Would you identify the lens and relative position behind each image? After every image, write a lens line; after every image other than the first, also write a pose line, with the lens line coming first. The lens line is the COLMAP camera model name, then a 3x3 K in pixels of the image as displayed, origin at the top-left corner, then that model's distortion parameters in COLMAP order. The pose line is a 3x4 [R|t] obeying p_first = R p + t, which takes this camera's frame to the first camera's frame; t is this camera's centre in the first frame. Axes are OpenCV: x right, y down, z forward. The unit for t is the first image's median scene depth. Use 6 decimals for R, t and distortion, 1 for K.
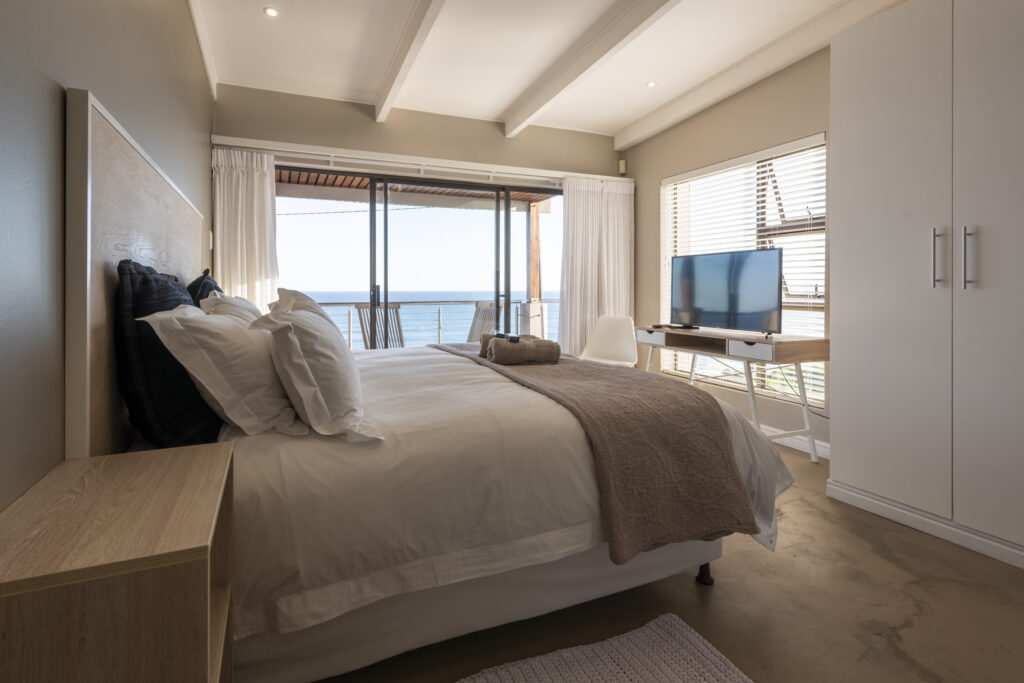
lens RADIAL K [[525.4, 0, 511.9], [0, 525.4, 282.8], [0, 0, 1]] dist [0.014772, -0.002118]
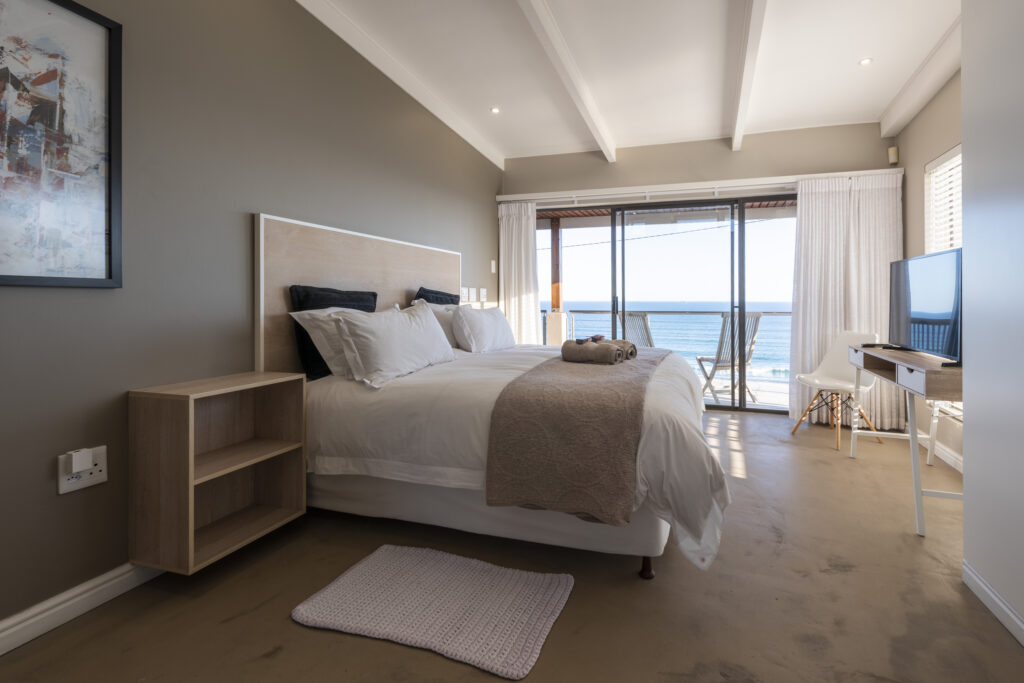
lens RADIAL K [[464.9, 0, 512.2], [0, 464.9, 294.9], [0, 0, 1]] dist [0.010936, -0.000660]
pose [[0.746278, -0.001883, -0.665632, 0.314548], [0.003569, 0.999993, 0.001173, -0.000976], [0.665625, -0.003251, 0.746279, 0.047772]]
